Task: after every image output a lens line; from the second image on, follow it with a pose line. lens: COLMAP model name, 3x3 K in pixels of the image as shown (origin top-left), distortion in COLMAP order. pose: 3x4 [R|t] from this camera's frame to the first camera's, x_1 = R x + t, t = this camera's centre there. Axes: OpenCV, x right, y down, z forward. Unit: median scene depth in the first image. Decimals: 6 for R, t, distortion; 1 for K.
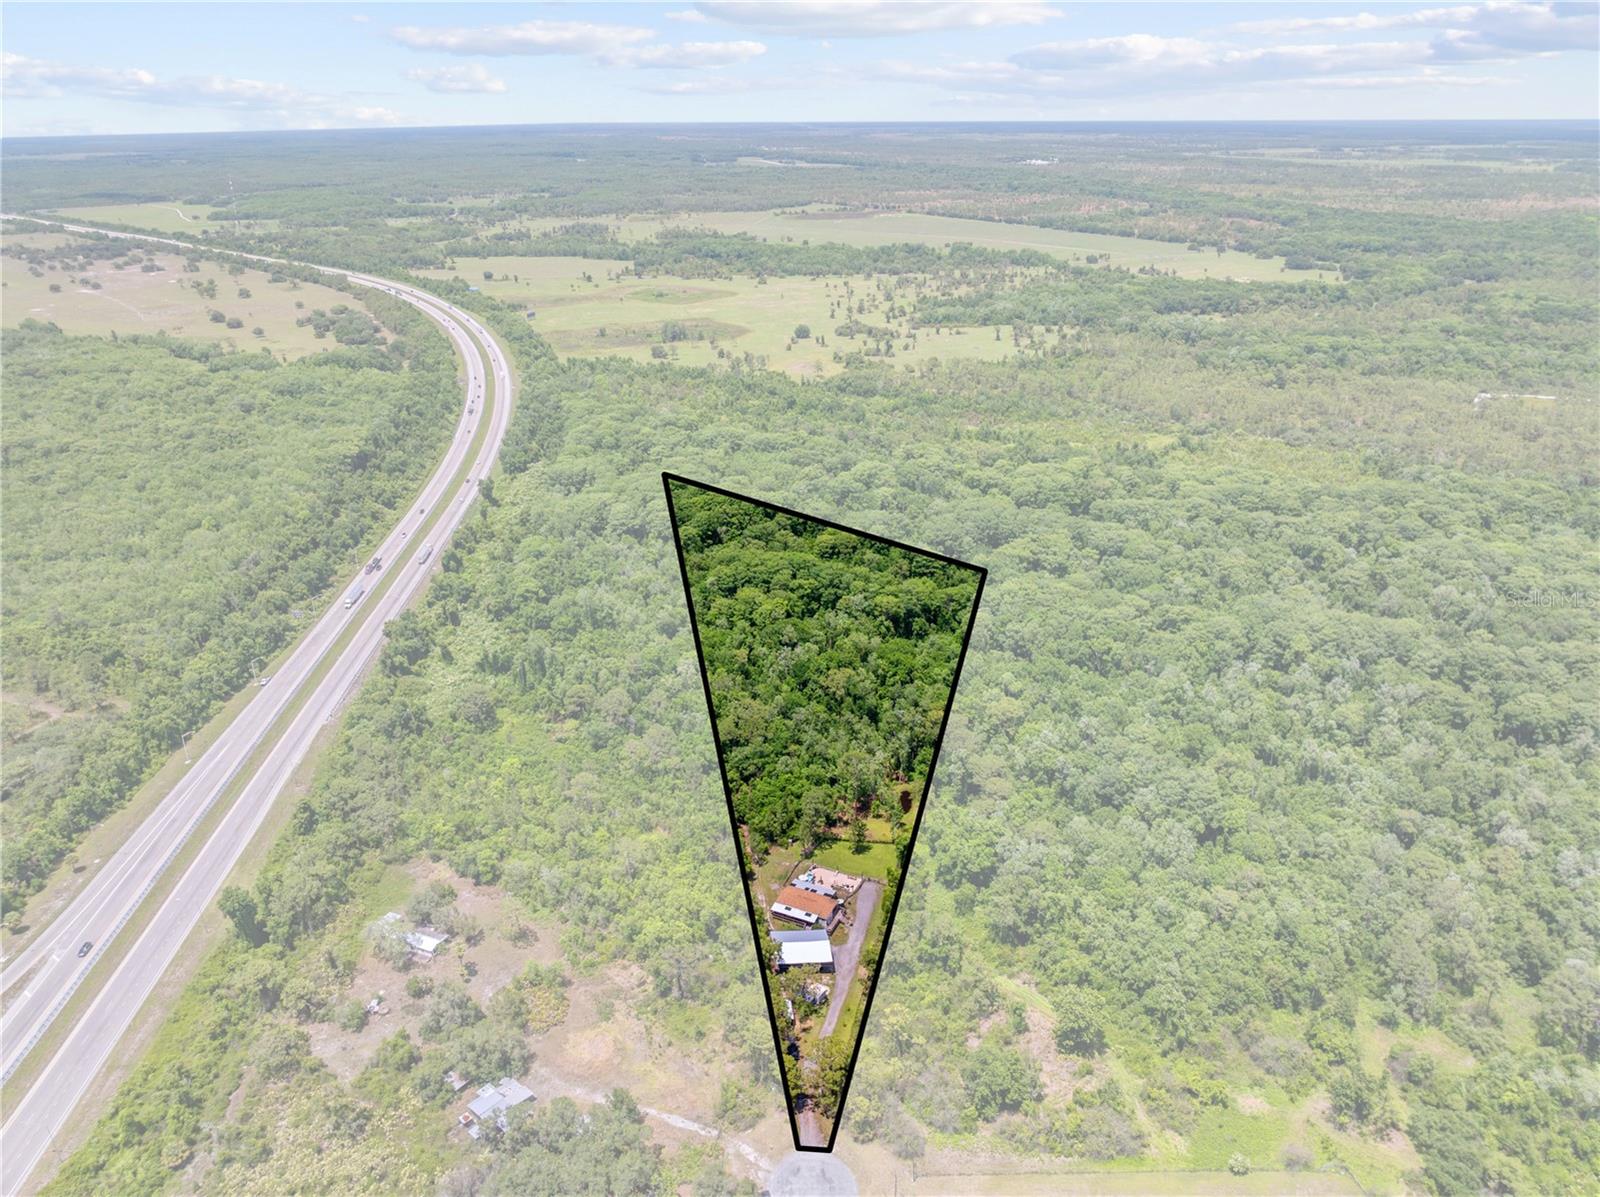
lens RADIAL K [[1123.1, 0, 800.0], [0, 1123.1, 598.5], [0, 0, 1]] dist [-0.037898, -0.002403]
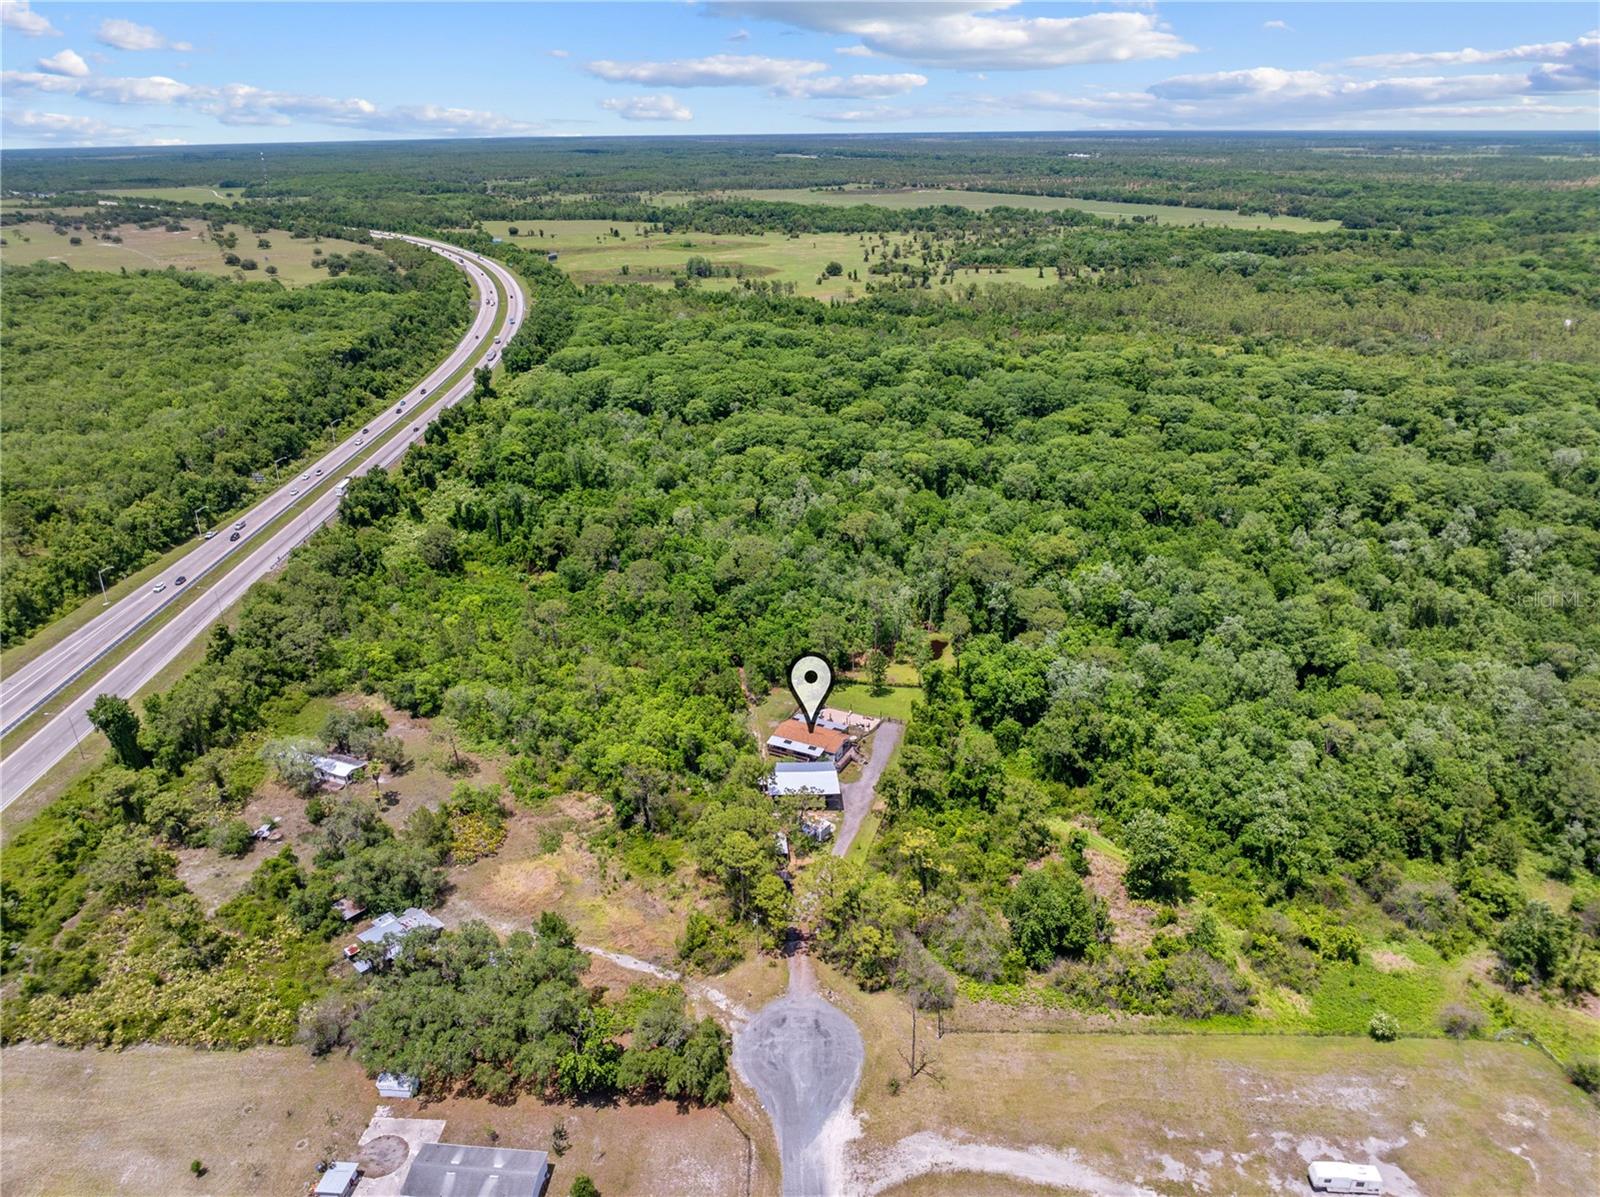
lens RADIAL K [[1122.9, 0, 800.0], [0, 1122.9, 598.5], [0, 0, 1]] dist [-0.038565, 0.002645]
pose [[0.999446, 0.013168, -0.030578, 0.017119], [-0.013439, 0.999872, -0.008670, 0.142936], [0.030460, 0.009077, 0.999495, 0.150422]]
